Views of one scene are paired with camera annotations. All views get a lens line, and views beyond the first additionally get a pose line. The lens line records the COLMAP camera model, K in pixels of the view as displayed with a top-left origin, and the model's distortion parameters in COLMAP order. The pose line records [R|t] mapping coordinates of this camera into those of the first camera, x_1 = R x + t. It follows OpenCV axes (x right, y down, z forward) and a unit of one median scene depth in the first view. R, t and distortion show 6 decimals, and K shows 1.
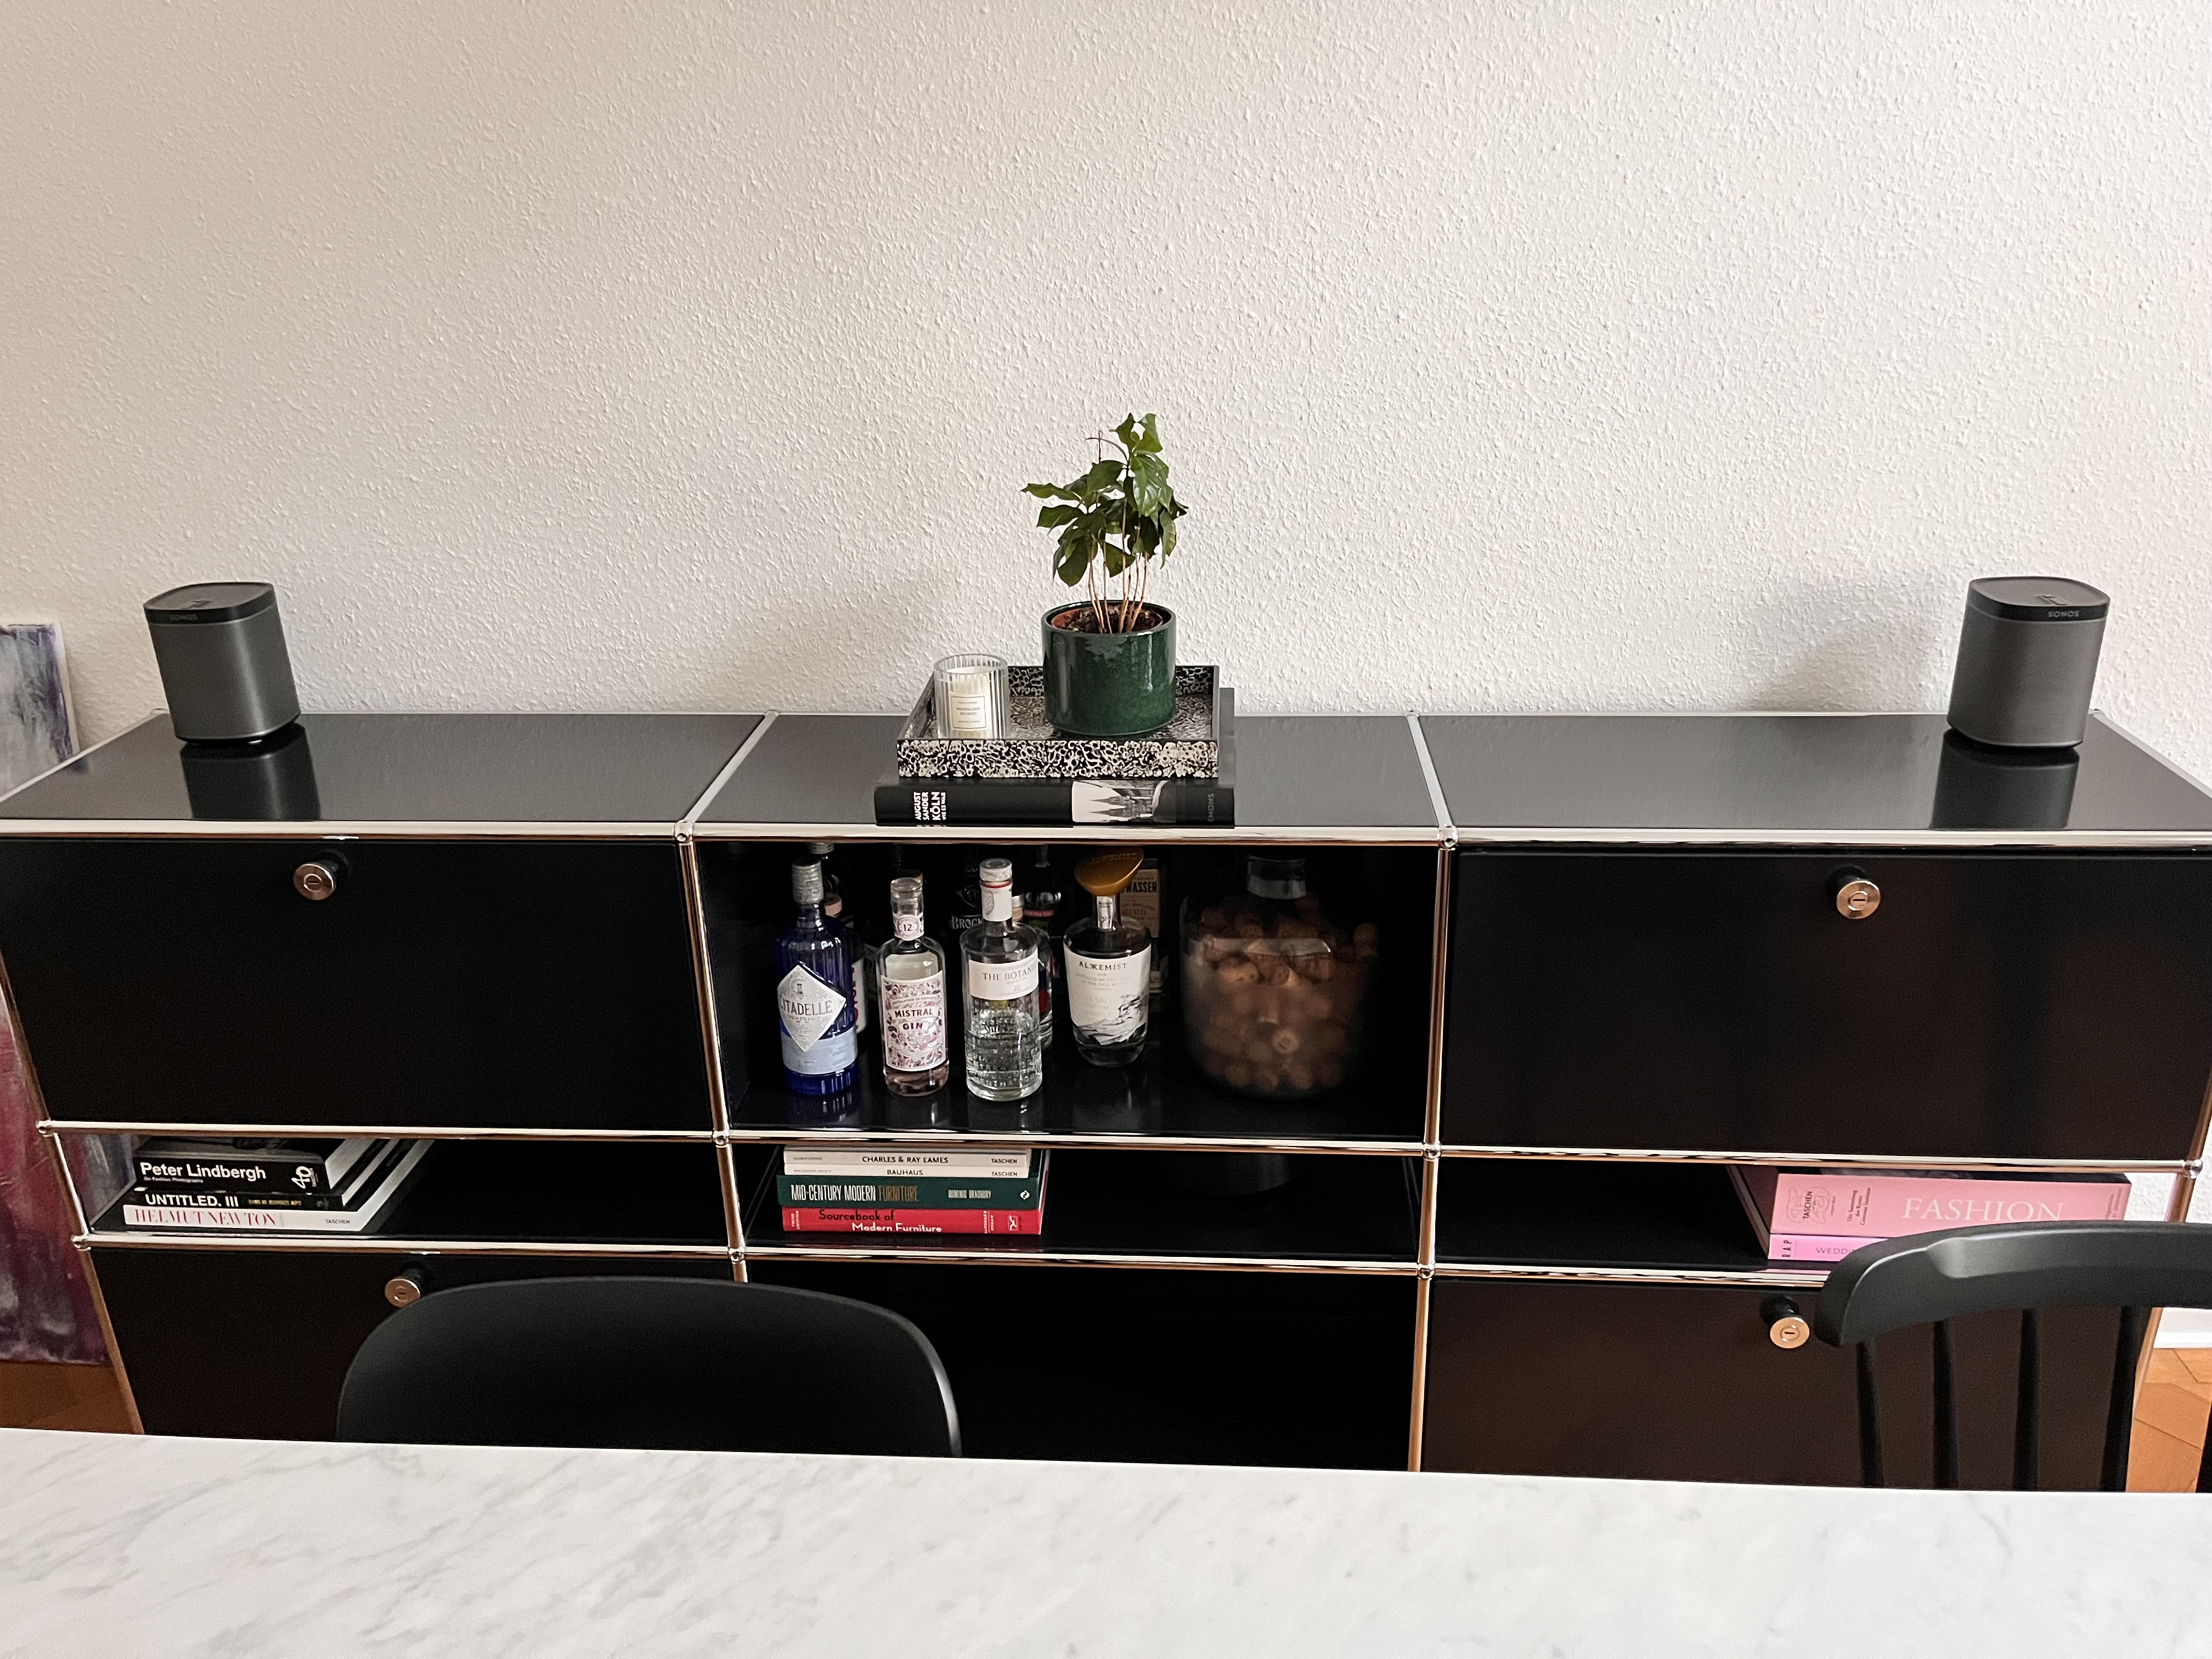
lens RADIAL K [[1670.1, 0, 1088.0], [0, 1670.1, 823.6], [0, 0, 1]] dist [0.045152, -0.070760]
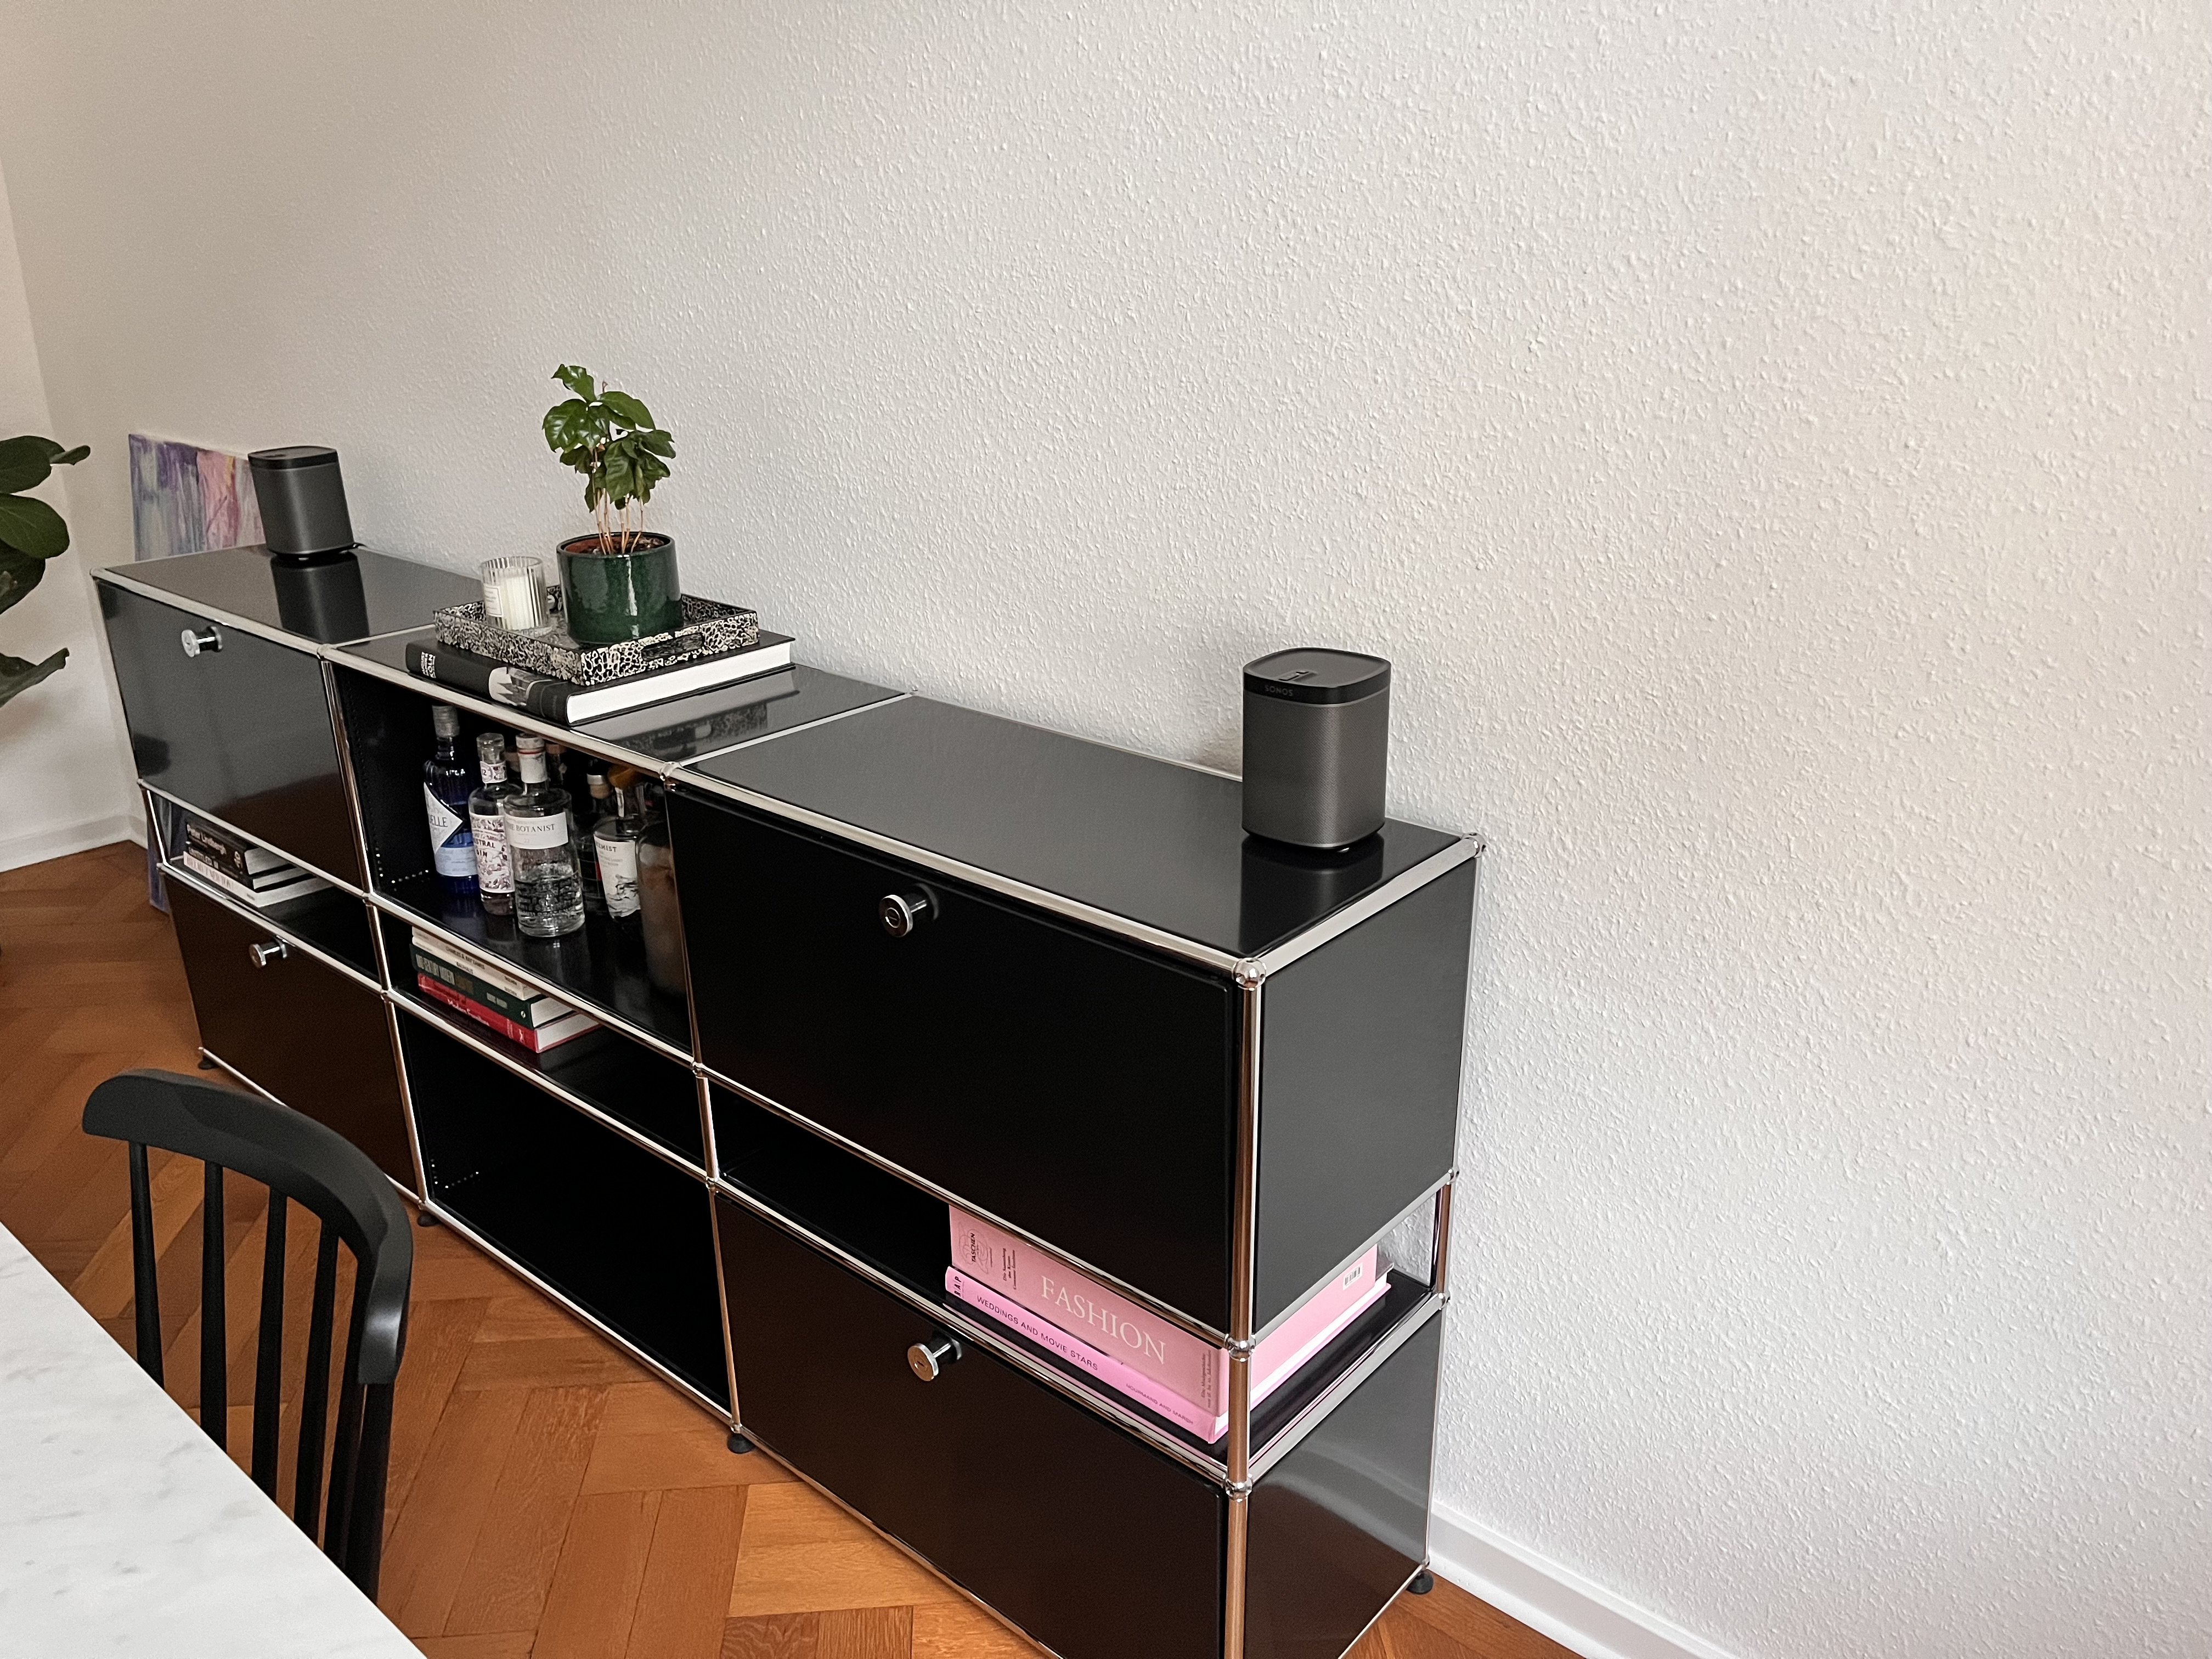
lens RADIAL K [[1670.1, 0, 1099.2], [0, 1670.1, 837.6], [0, 0, 1]] dist [0.045152, -0.070760]
pose [[0.803473, 0.235133, -0.546940, 0.951759], [-0.235355, 0.969315, 0.070971, -0.086013], [0.546845, 0.071701, 0.834158, 0.221172]]
